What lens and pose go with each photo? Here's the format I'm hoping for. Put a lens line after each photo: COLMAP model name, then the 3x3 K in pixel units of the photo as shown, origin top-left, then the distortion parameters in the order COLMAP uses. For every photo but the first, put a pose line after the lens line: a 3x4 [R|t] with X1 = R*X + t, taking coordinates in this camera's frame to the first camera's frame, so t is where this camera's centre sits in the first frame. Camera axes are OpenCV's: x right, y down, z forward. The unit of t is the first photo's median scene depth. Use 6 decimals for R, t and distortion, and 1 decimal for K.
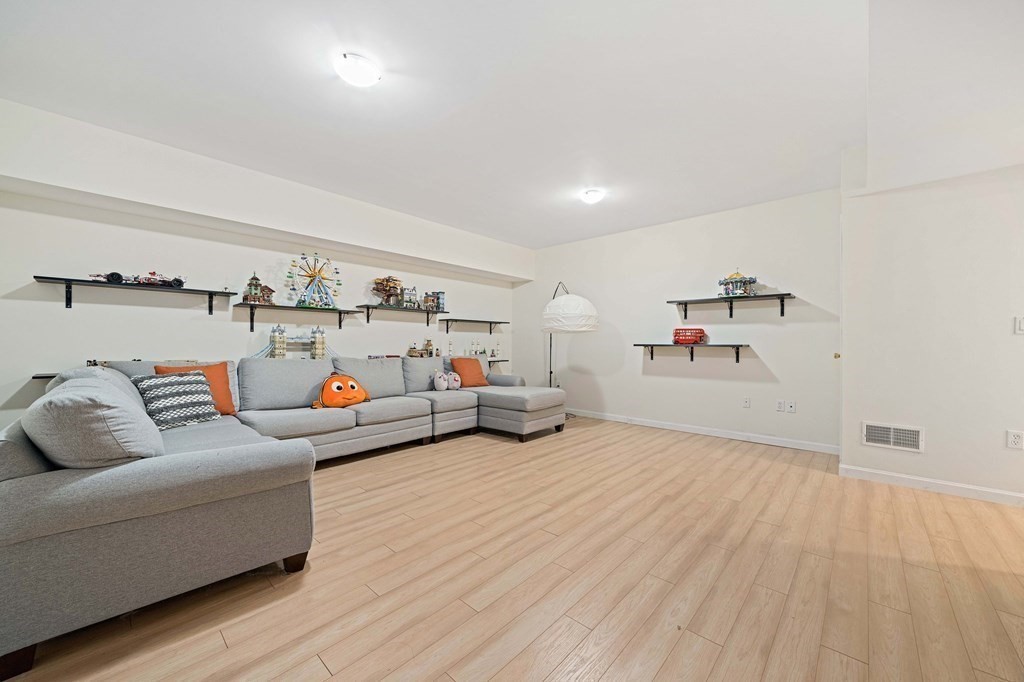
lens RADIAL K [[394.6, 0, 509.5], [0, 394.6, 340.9], [0, 0, 1]] dist [-0.003411, -0.000113]
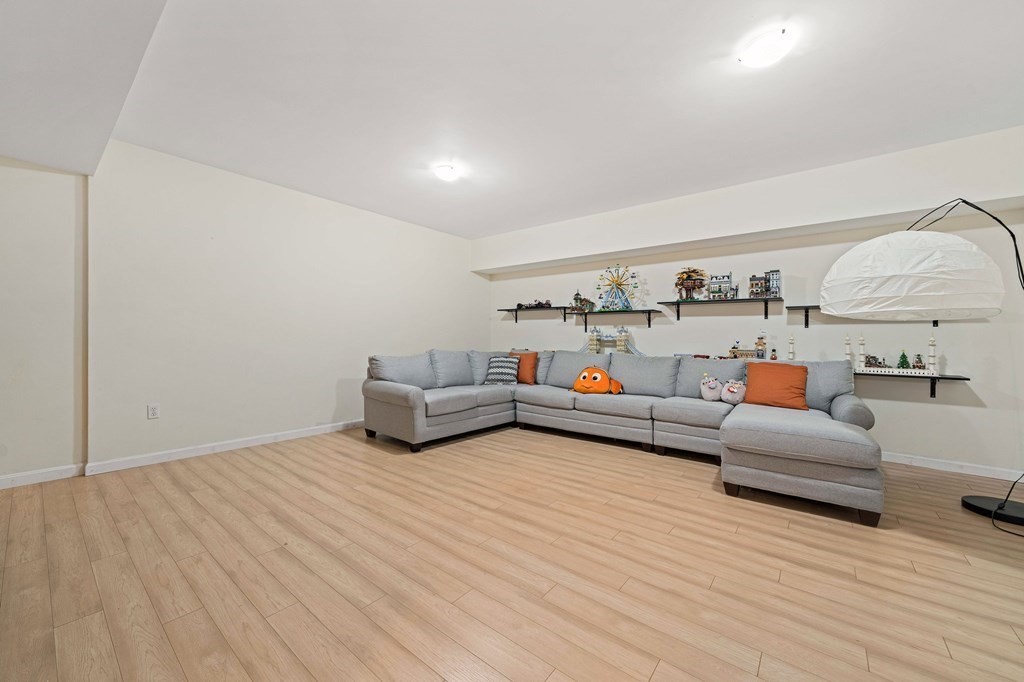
lens RADIAL K [[394.6, 0, 509.5], [0, 394.6, 340.9], [0, 0, 1]] dist [-0.003411, -0.000113]
pose [[0.052120, -0.000819, -0.998640, 0.830629], [-0.002502, 0.999996, -0.000951, 0.010081], [0.998638, 0.002549, 0.052118, 0.769543]]
